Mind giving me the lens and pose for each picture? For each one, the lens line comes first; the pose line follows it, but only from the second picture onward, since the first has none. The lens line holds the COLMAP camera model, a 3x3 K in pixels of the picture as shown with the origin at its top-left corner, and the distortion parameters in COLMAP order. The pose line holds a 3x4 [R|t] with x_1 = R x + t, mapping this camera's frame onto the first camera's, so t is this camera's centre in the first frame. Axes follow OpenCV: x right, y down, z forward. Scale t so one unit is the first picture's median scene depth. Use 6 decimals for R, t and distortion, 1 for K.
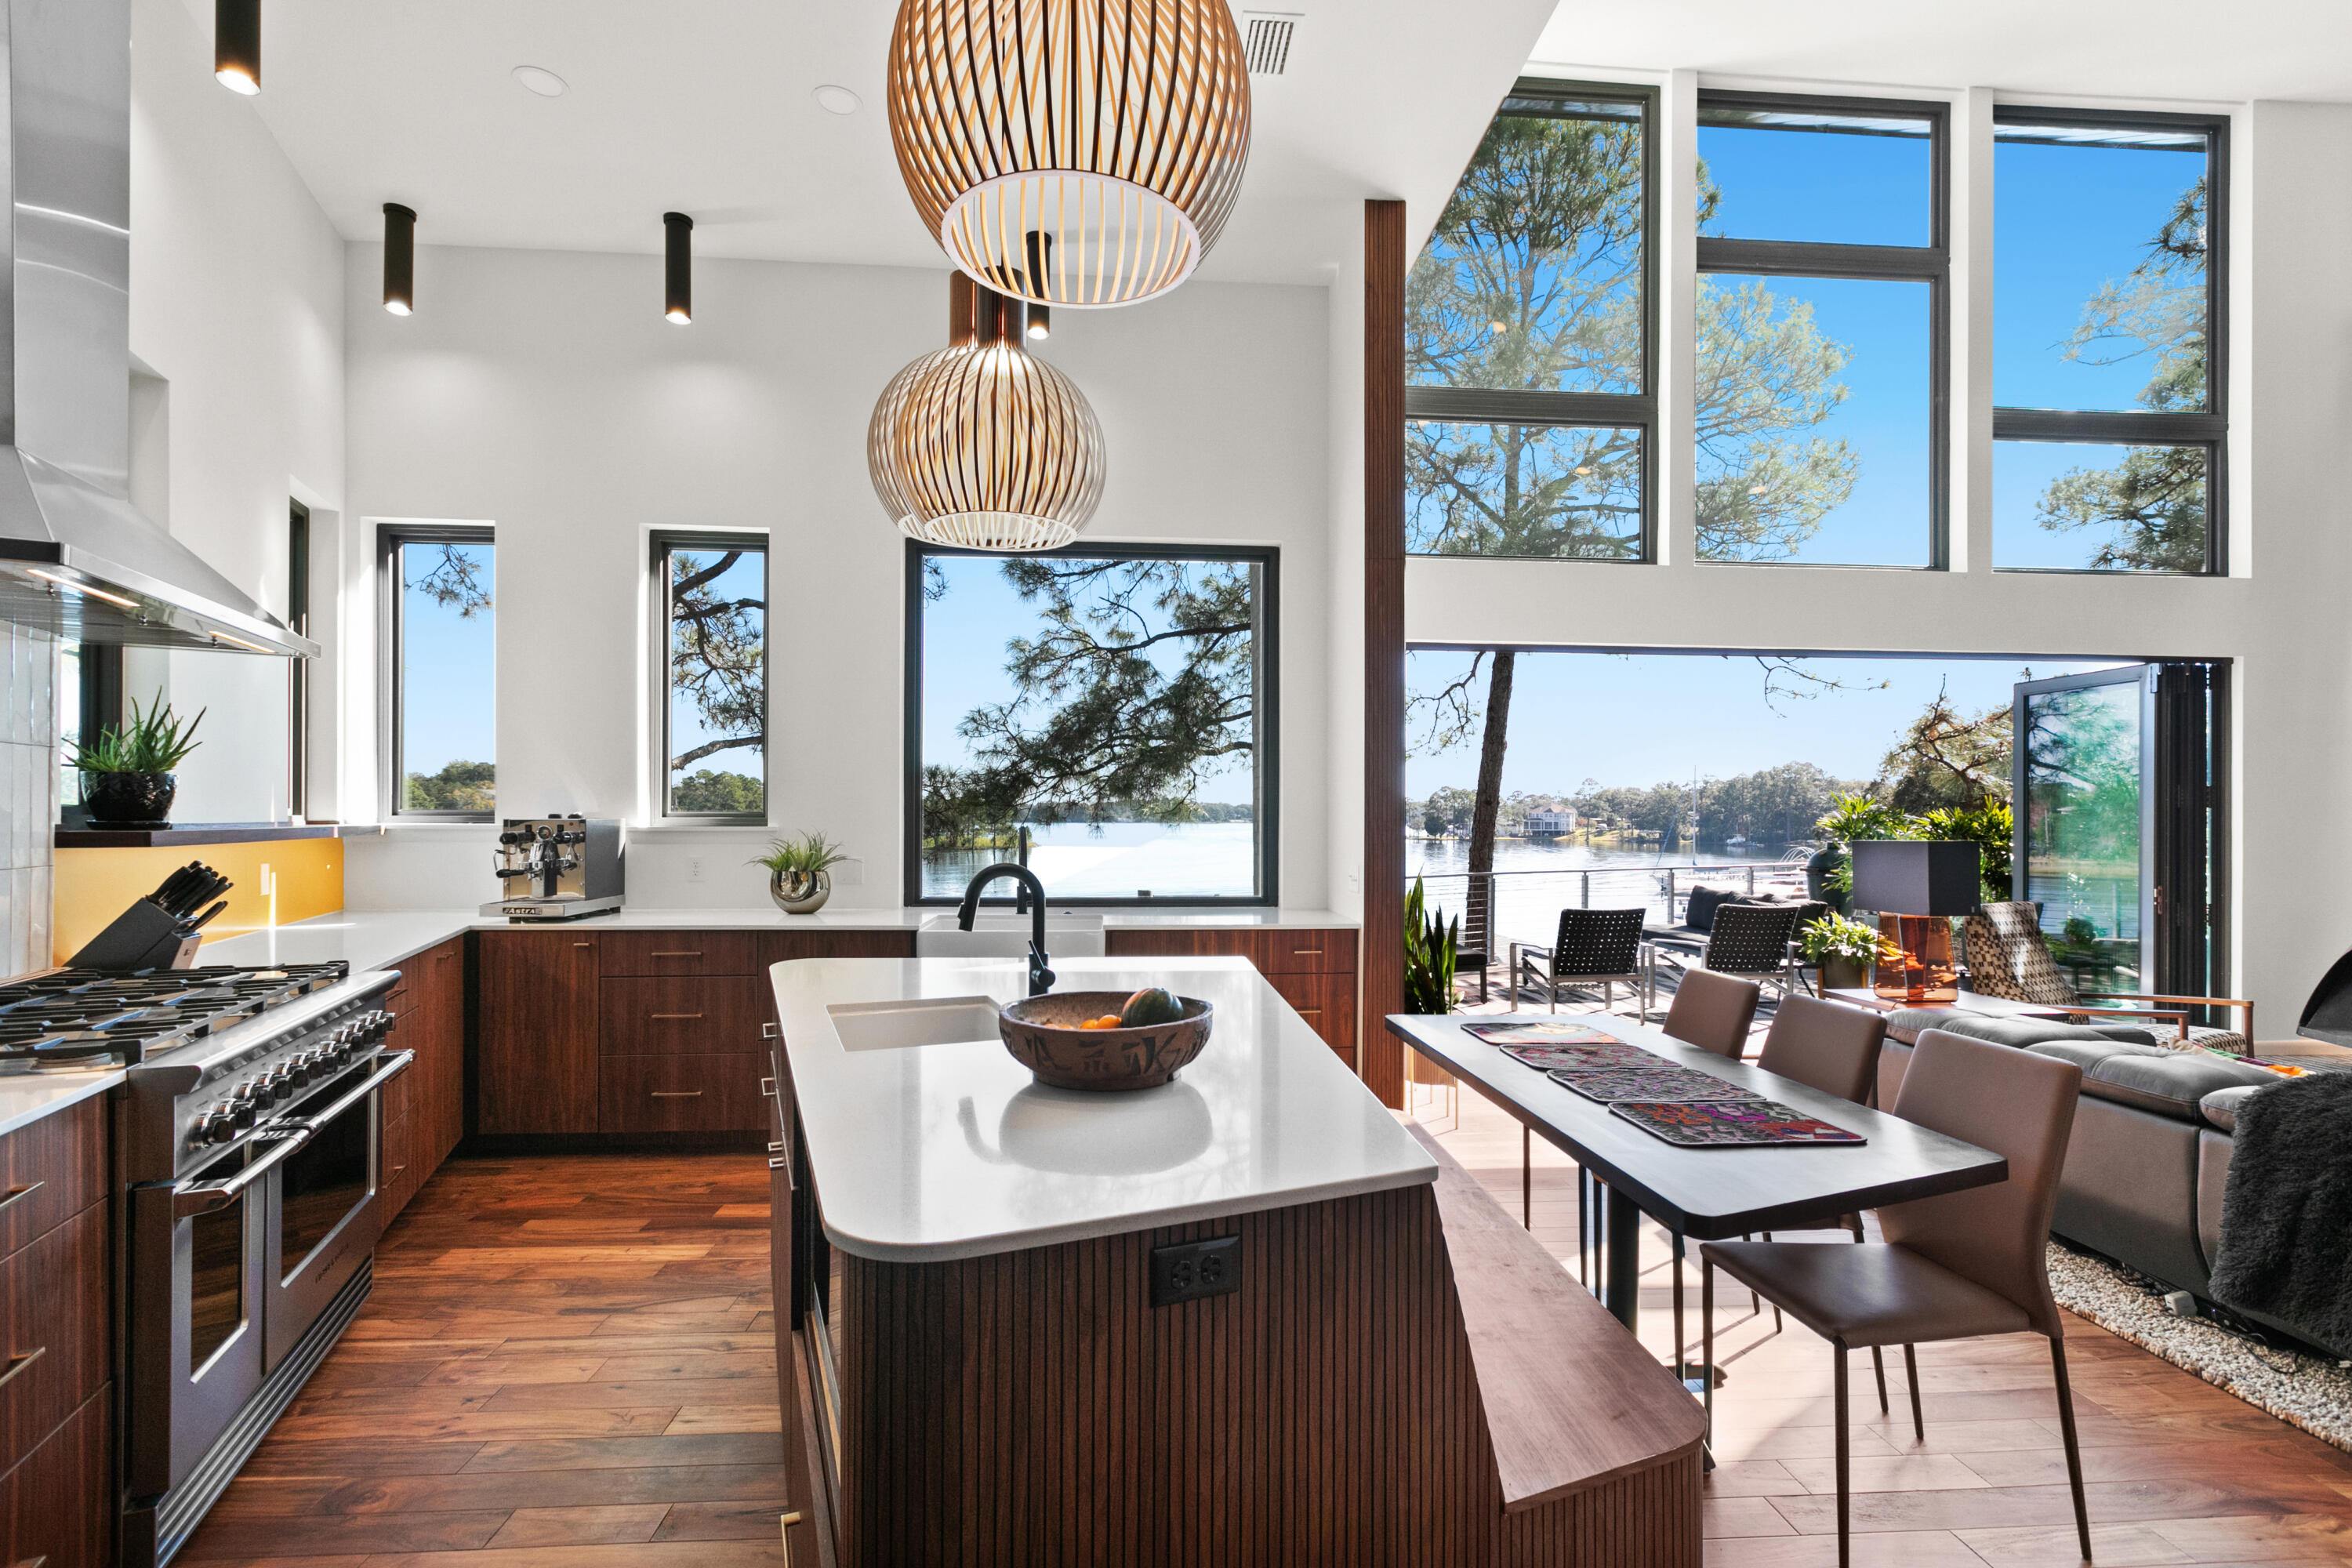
lens RADIAL K [[1081.7, 0, 1224.6], [0, 1081.7, 823.3], [0, 0, 1]] dist [-0.000370, 0.000044]
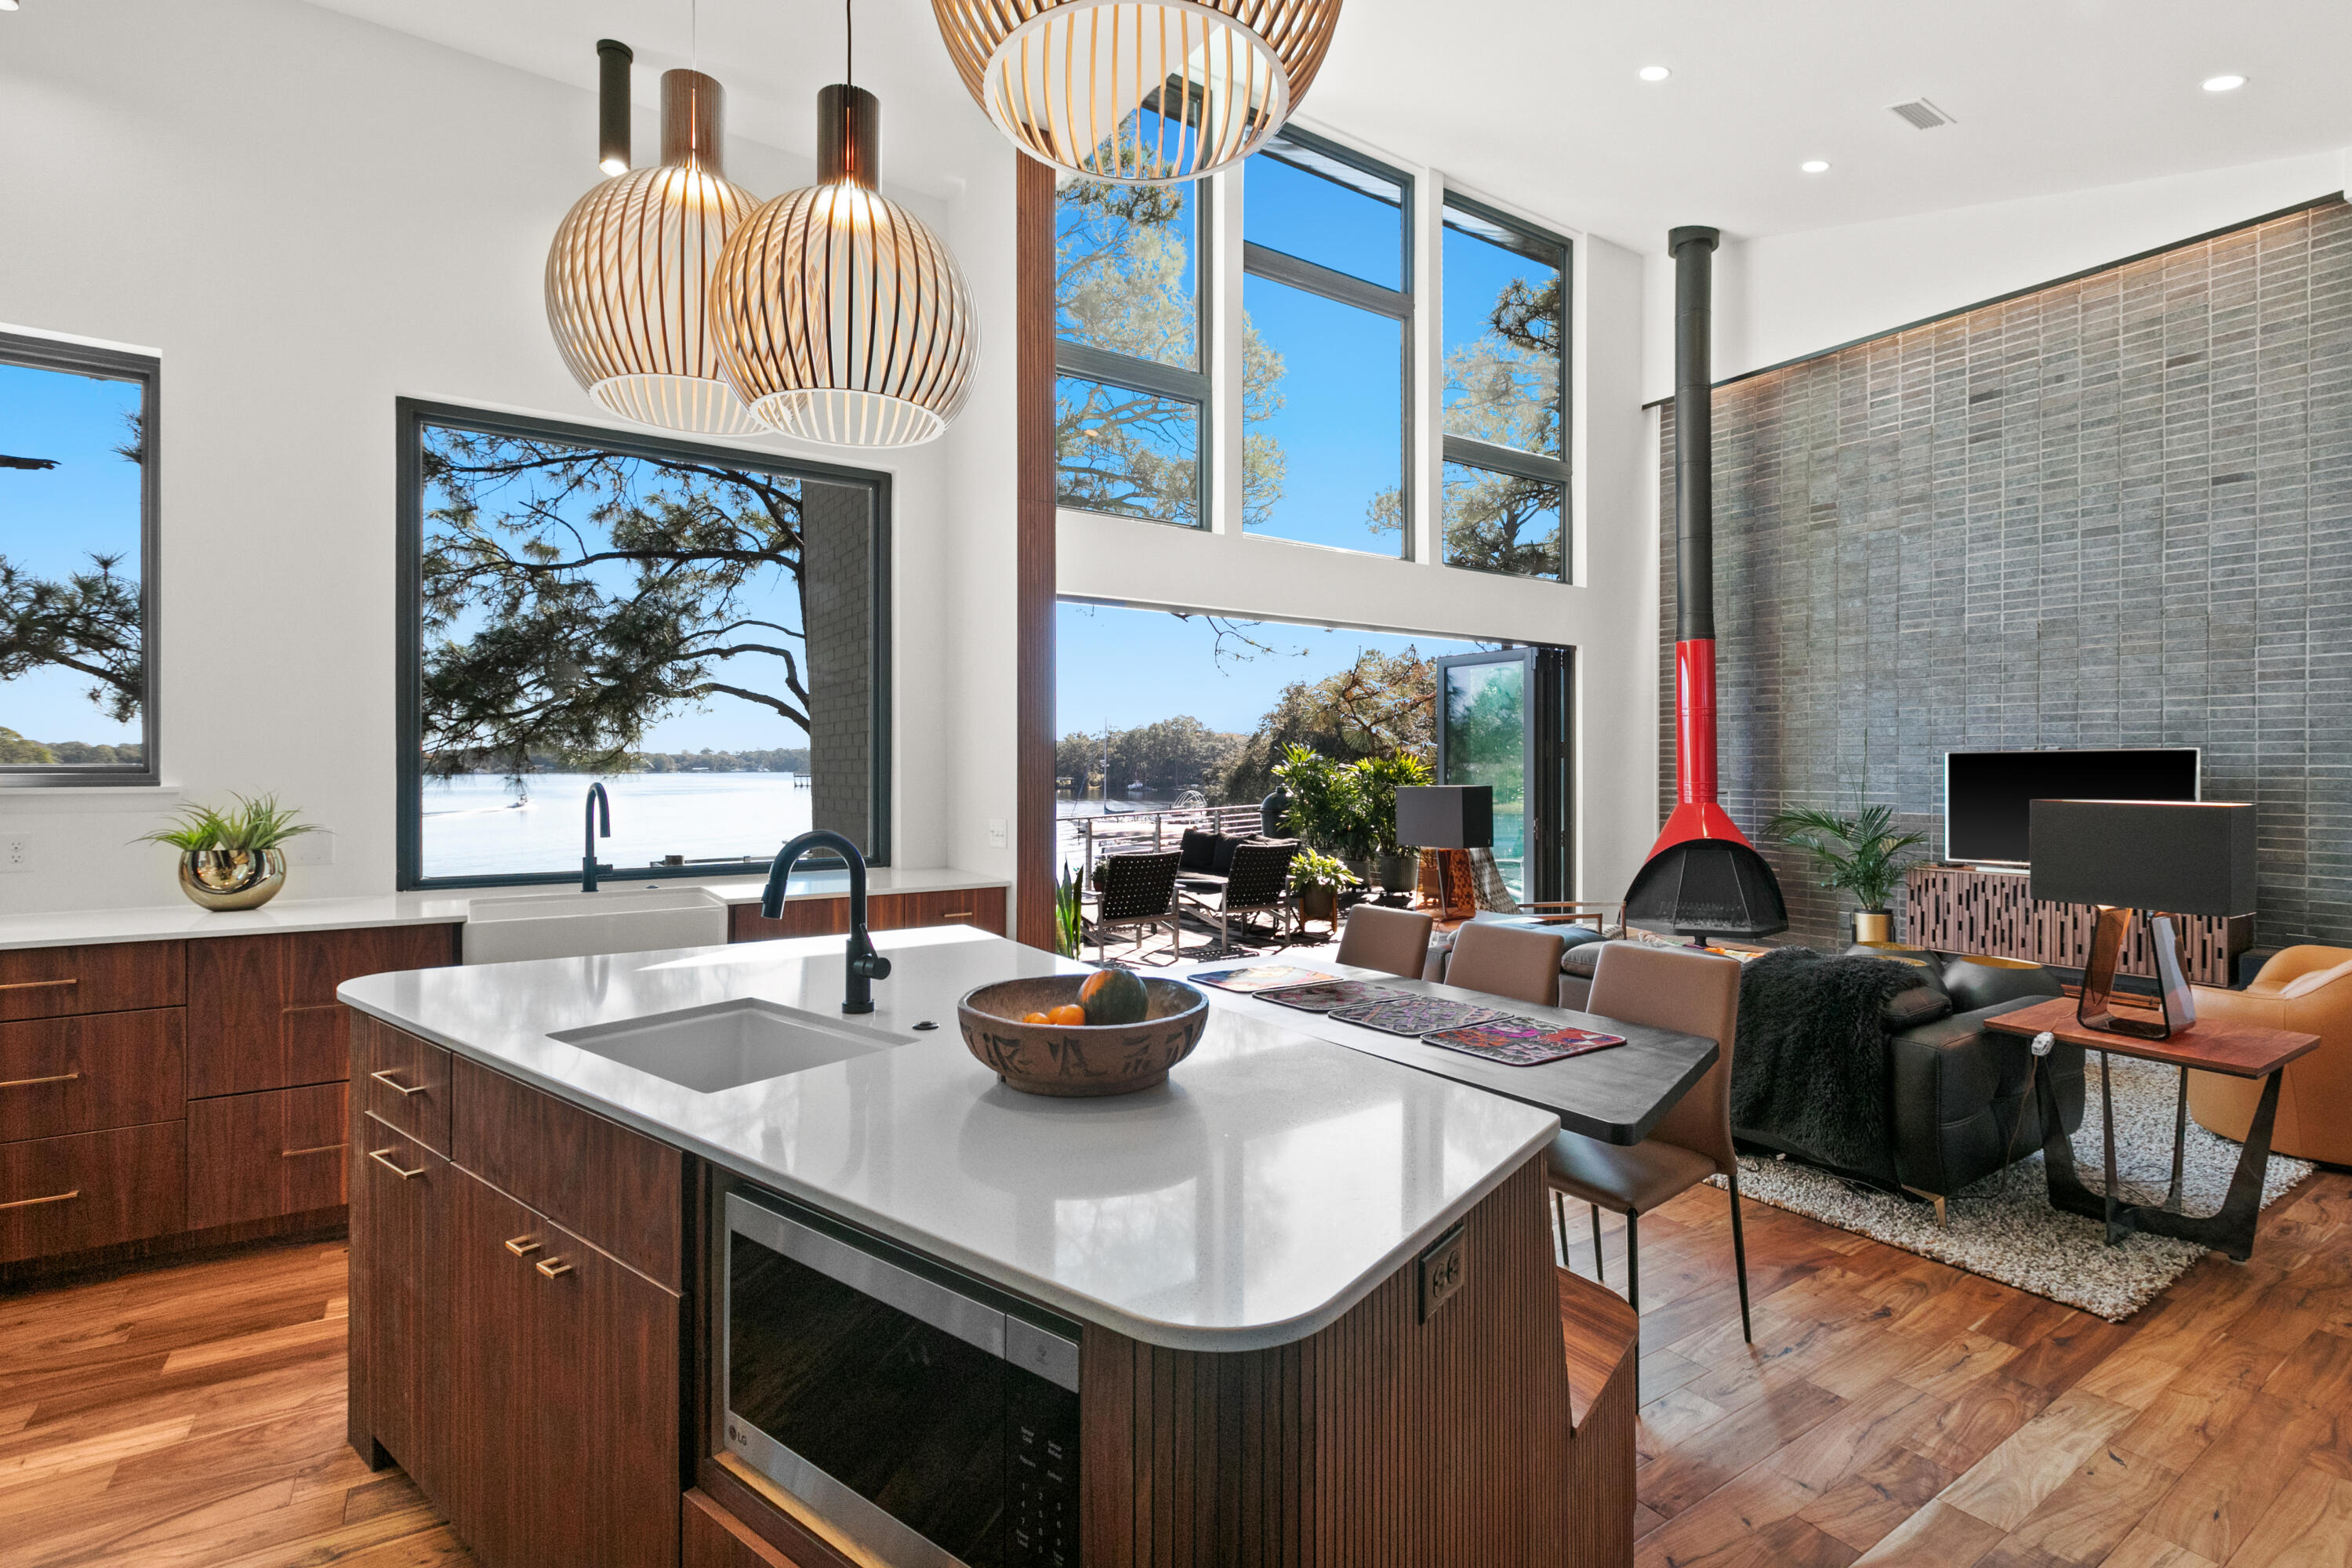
lens RADIAL K [[1081.7, 0, 1171.6], [0, 1081.7, 768.4], [0, 0, 1]] dist [-0.000370, 0.000044]
pose [[0.875503, -0.004659, 0.483190, -0.152247], [0.005798, 0.999983, -0.000863, -0.003491], [-0.483177, 0.003557, 0.875515, 0.069692]]
